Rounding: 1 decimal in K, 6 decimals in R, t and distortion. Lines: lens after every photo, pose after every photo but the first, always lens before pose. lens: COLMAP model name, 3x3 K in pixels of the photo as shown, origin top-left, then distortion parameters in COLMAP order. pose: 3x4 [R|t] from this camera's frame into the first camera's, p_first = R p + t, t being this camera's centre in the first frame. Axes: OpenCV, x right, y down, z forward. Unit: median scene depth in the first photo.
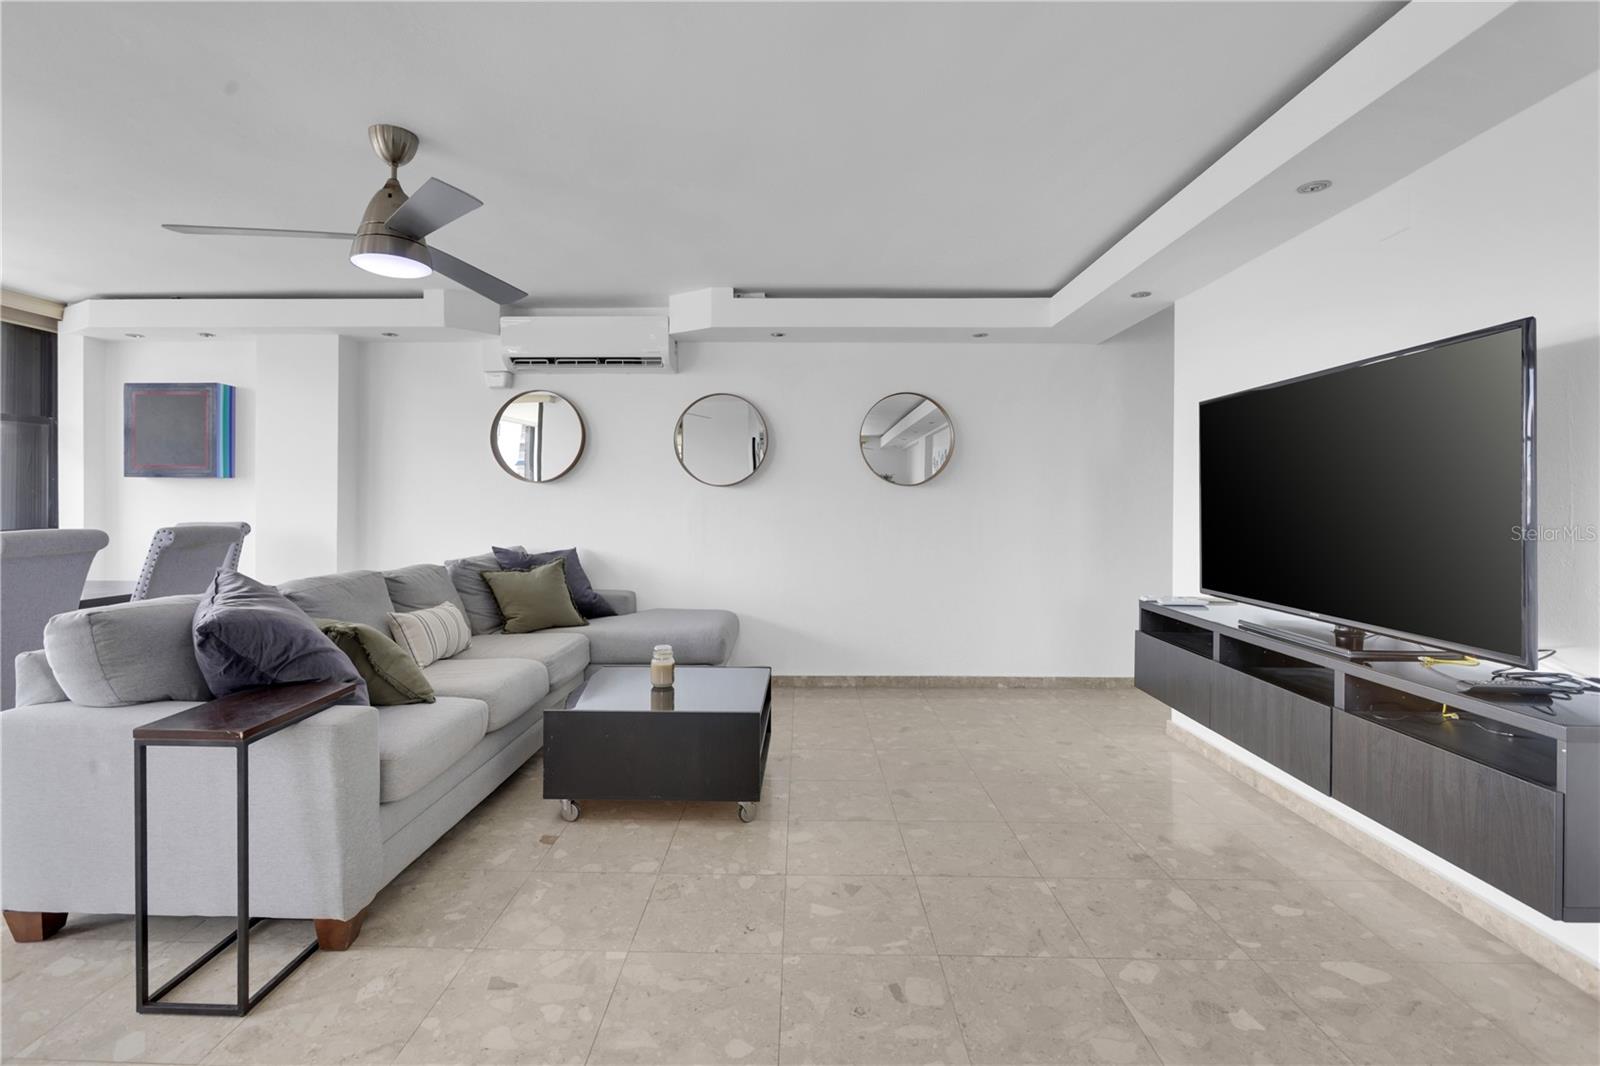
lens RADIAL K [[722.4, 0, 776.1], [0, 722.4, 505.7], [0, 0, 1]] dist [-0.004012, 0.000631]
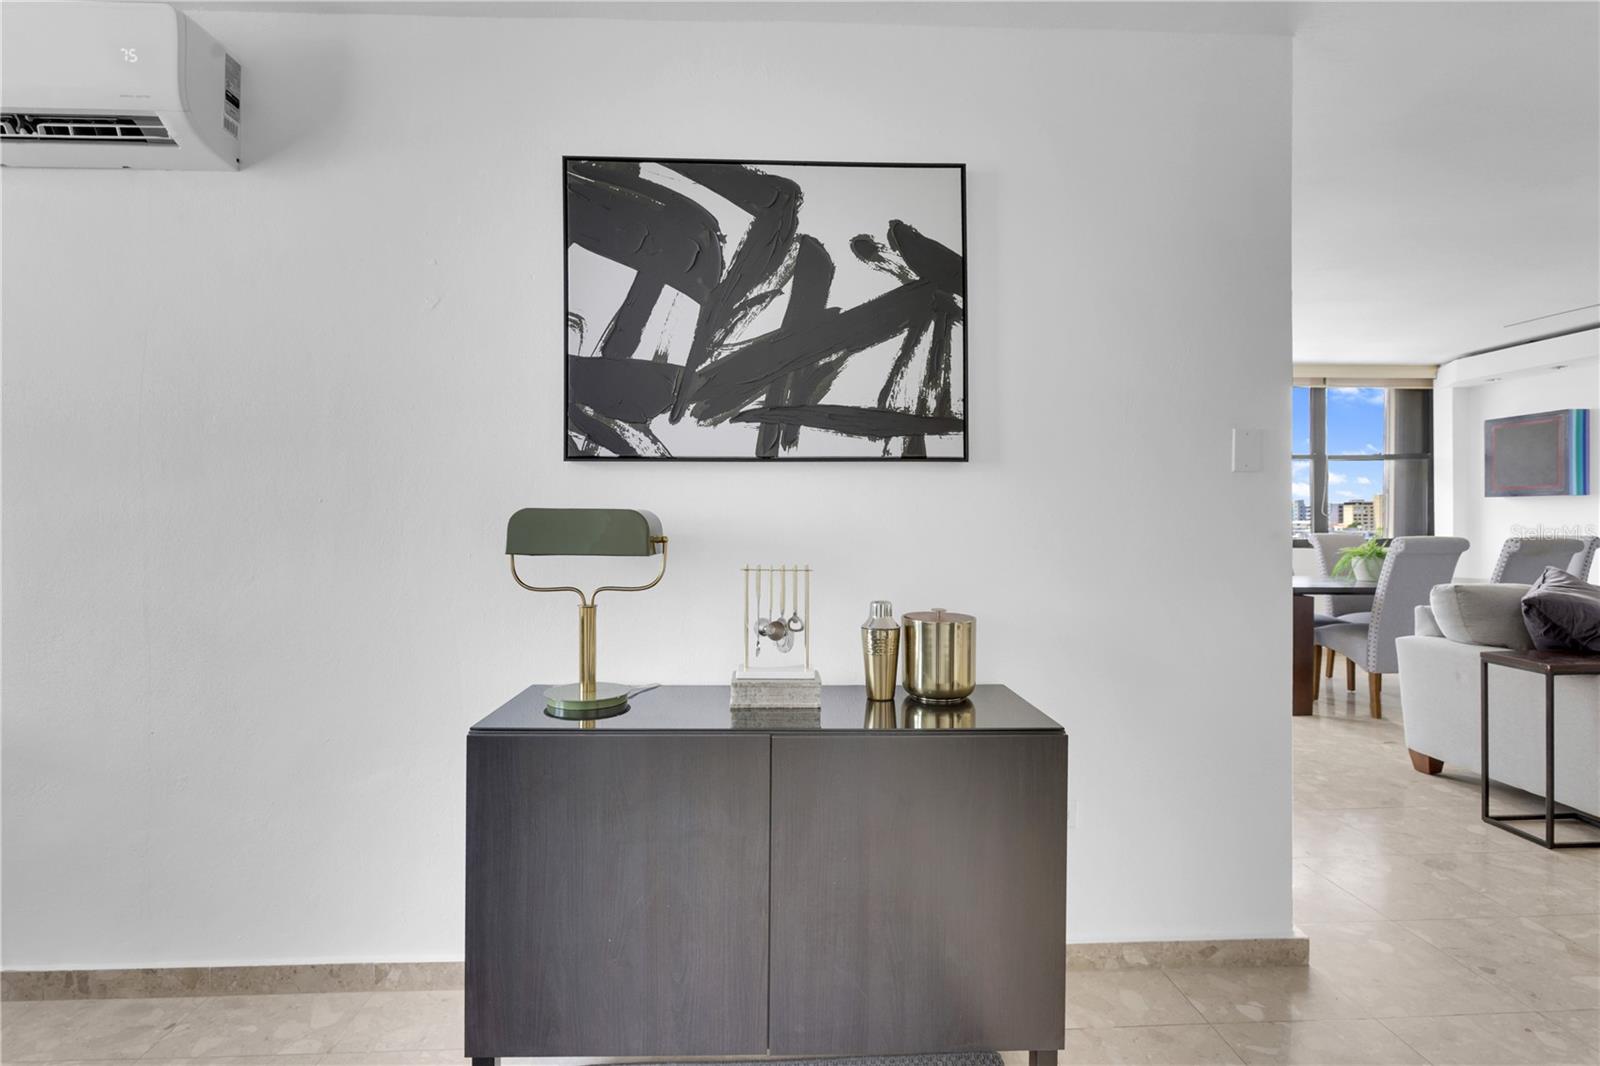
lens RADIAL K [[747.2, 0, 781.2], [0, 747.2, 516.9], [0, 0, 1]] dist [-0.010848, 0.000485]
pose [[0.067094, -0.004735, -0.997735, 0.395713], [-0.000749, 0.999988, -0.004796, 0.000462], [0.997746, 0.001069, 0.067090, -0.407863]]
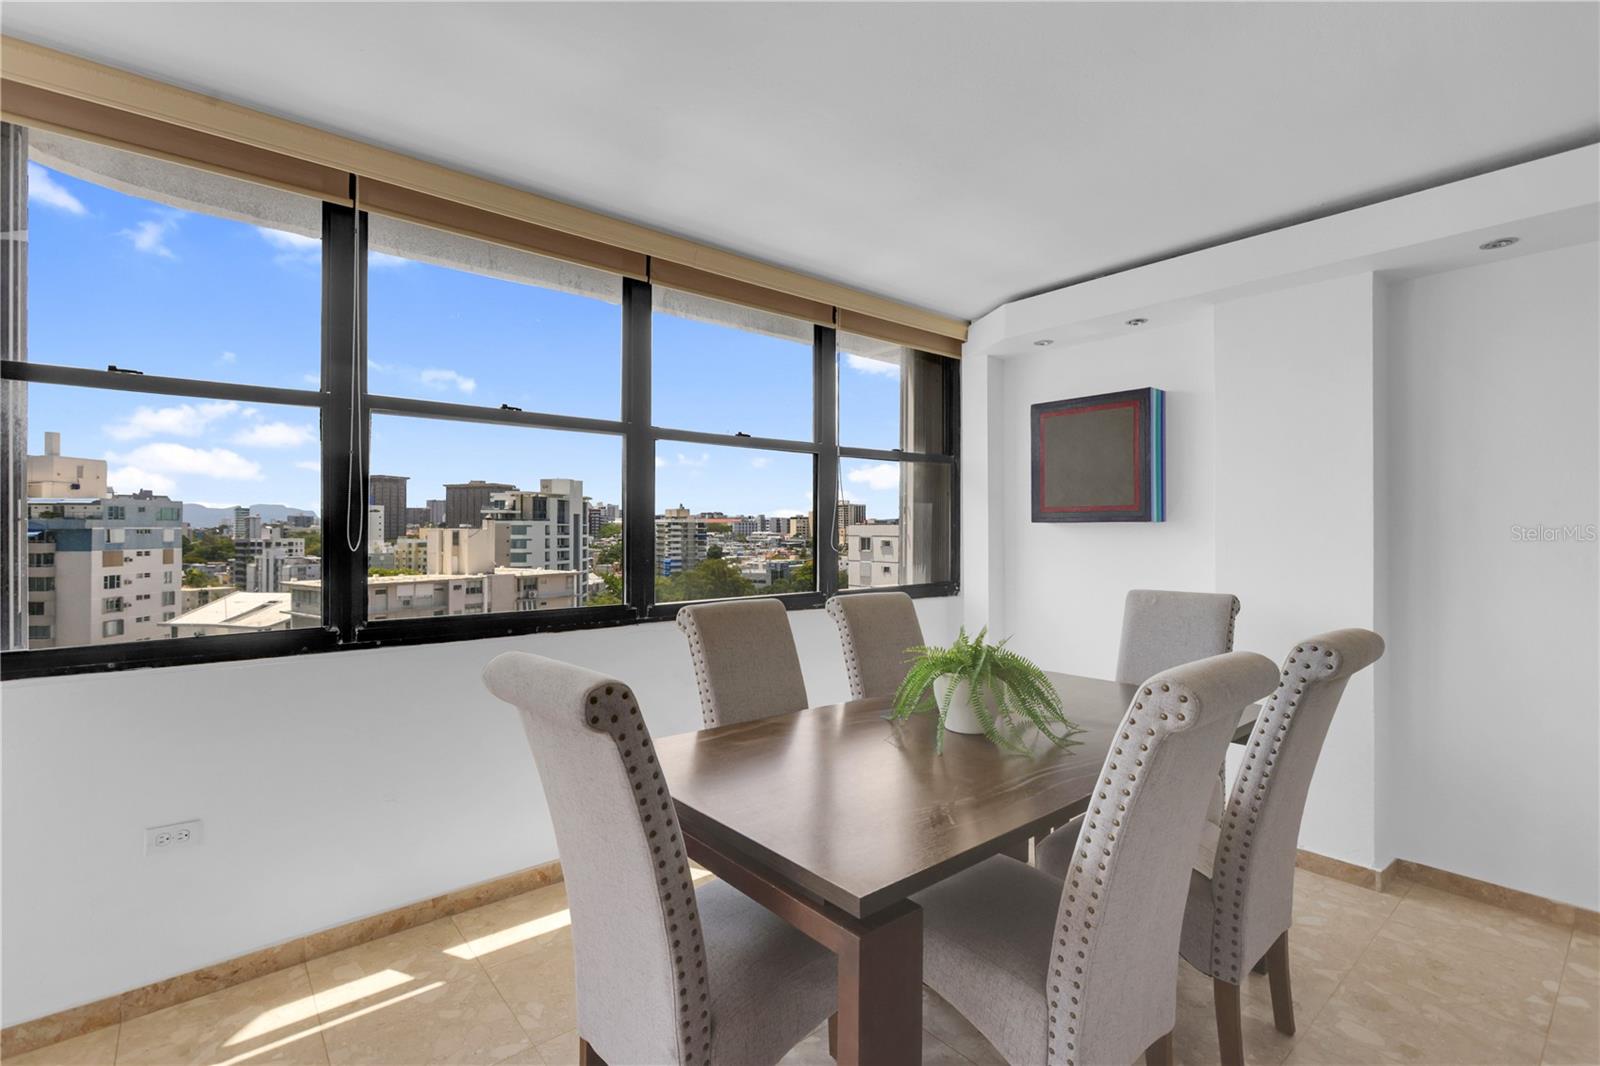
lens RADIAL K [[724.6, 0, 792.9], [0, 724.6, 522.1], [0, 0, 1]] dist [-0.003642, 0.000304]
pose [[0.659210, -0.011820, -0.751866, -0.712092], [0.002905, 0.999909, -0.013173, -0.045343], [0.751953, 0.006500, 0.659185, 0.406851]]
